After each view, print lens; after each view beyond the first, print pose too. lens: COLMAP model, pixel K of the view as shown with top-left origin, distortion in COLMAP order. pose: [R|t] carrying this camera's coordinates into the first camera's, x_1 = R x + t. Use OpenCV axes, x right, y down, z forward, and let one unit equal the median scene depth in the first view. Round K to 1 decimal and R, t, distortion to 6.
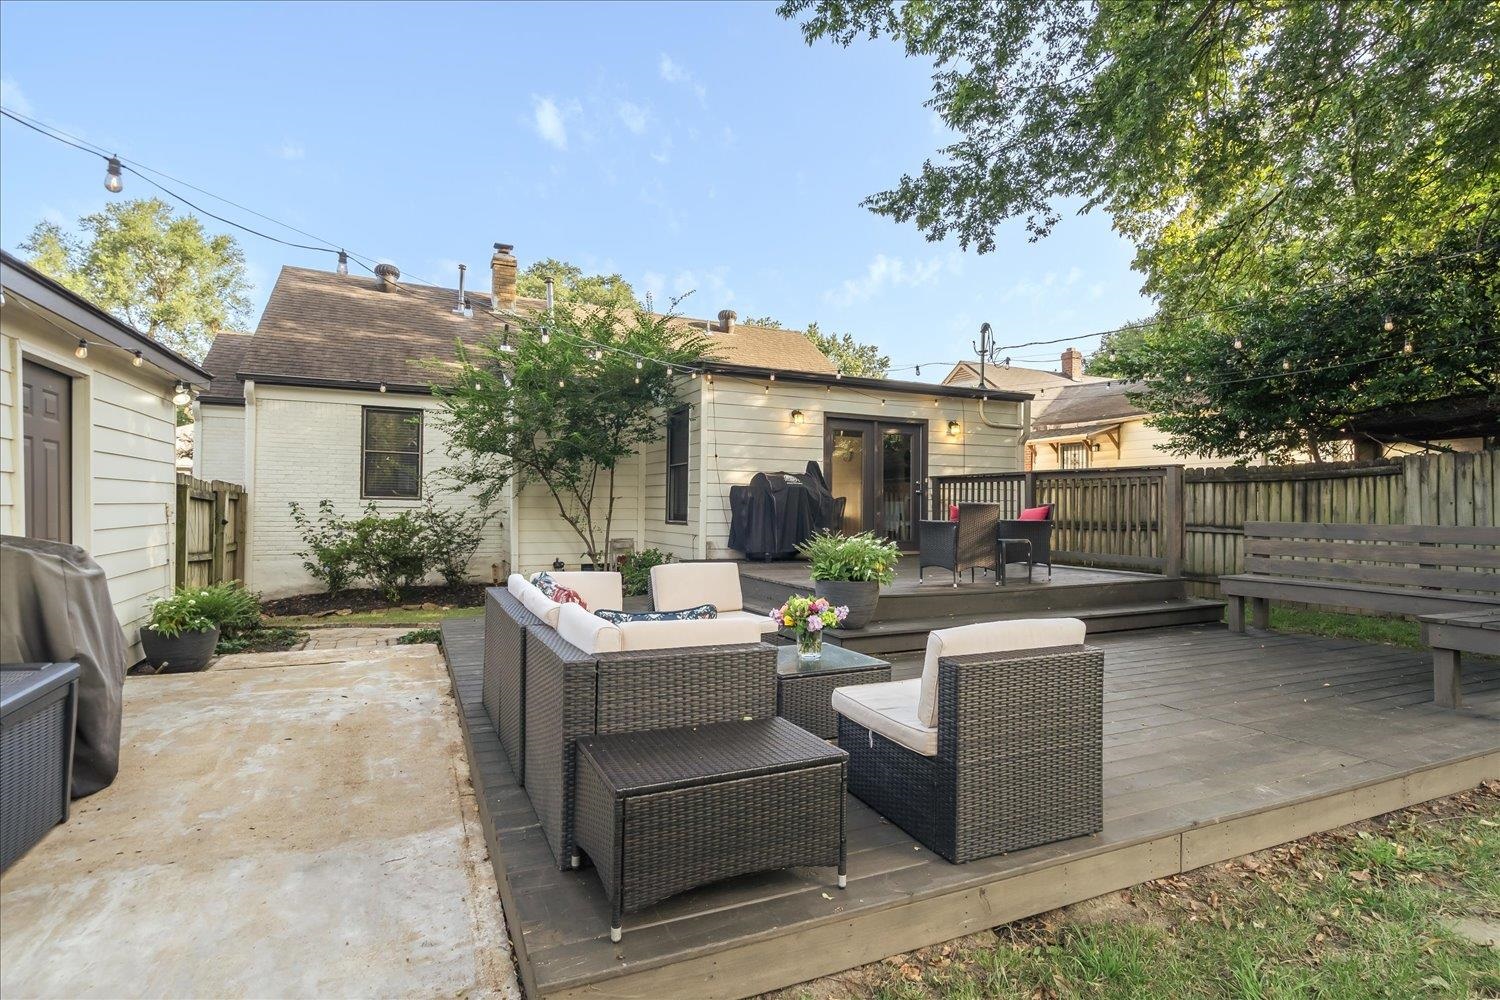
lens RADIAL K [[757.4, 0, 749.4], [0, 757.4, 499.7], [0, 0, 1]] dist [-0.002301, 0.002144]
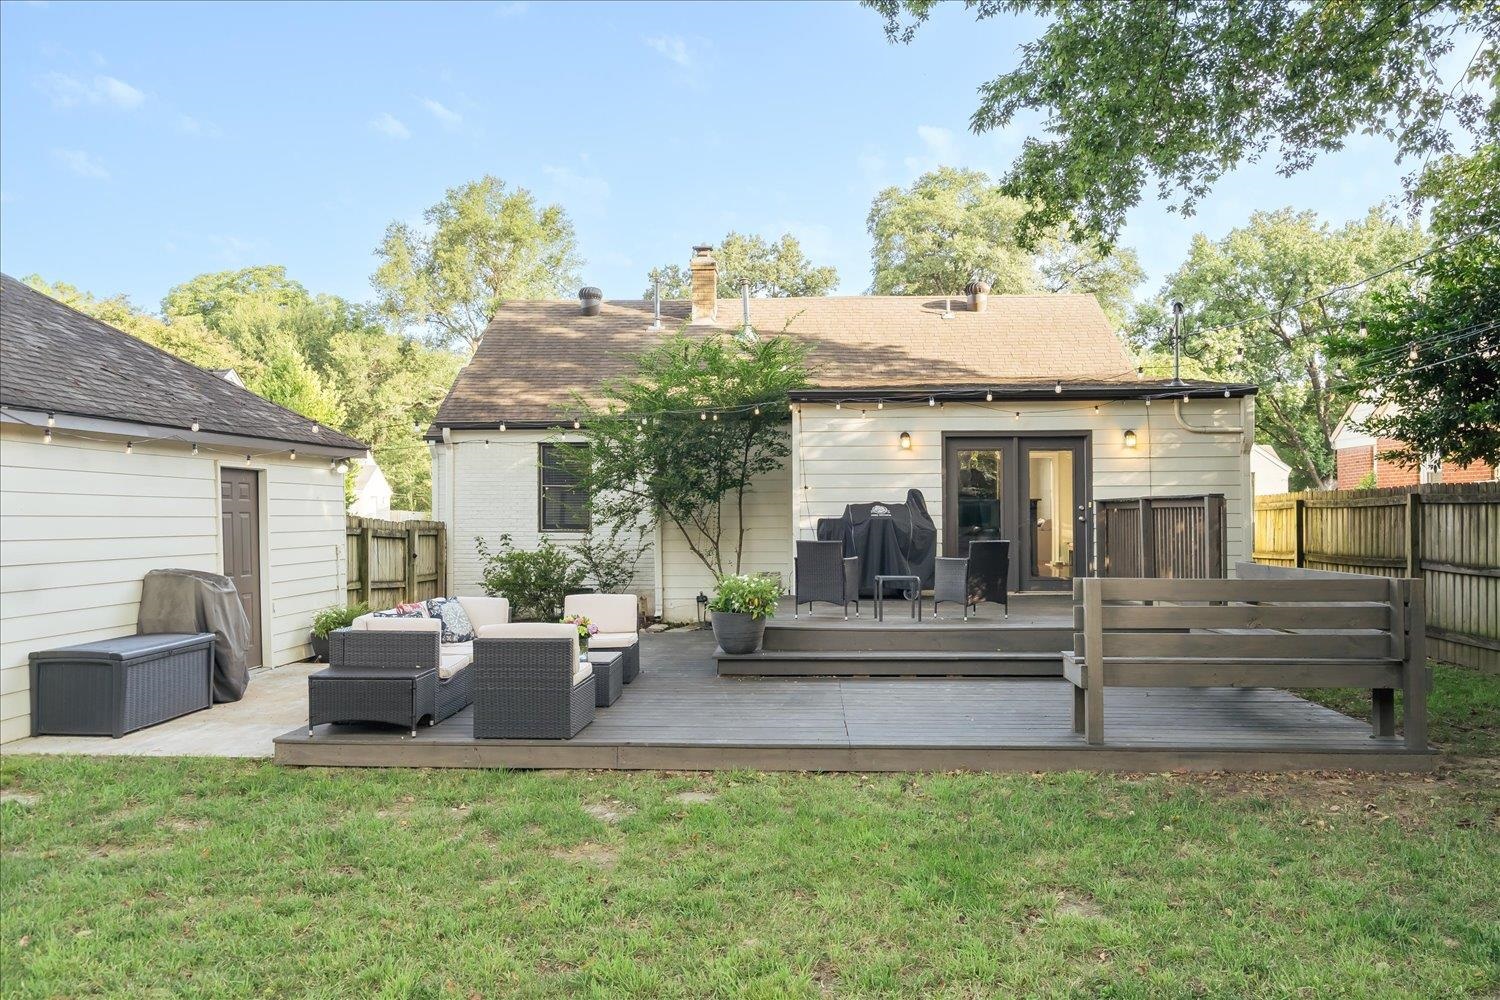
lens RADIAL K [[1239.9, 0, 751.9], [0, 1239.9, 505.8], [0, 0, 1]] dist [0.018594, 0.000920]
pose [[0.872213, -0.015972, -0.488865, 0.610208], [0.017164, 0.999851, -0.002043, -0.029873], [0.488824, -0.006609, 0.872357, -0.369232]]
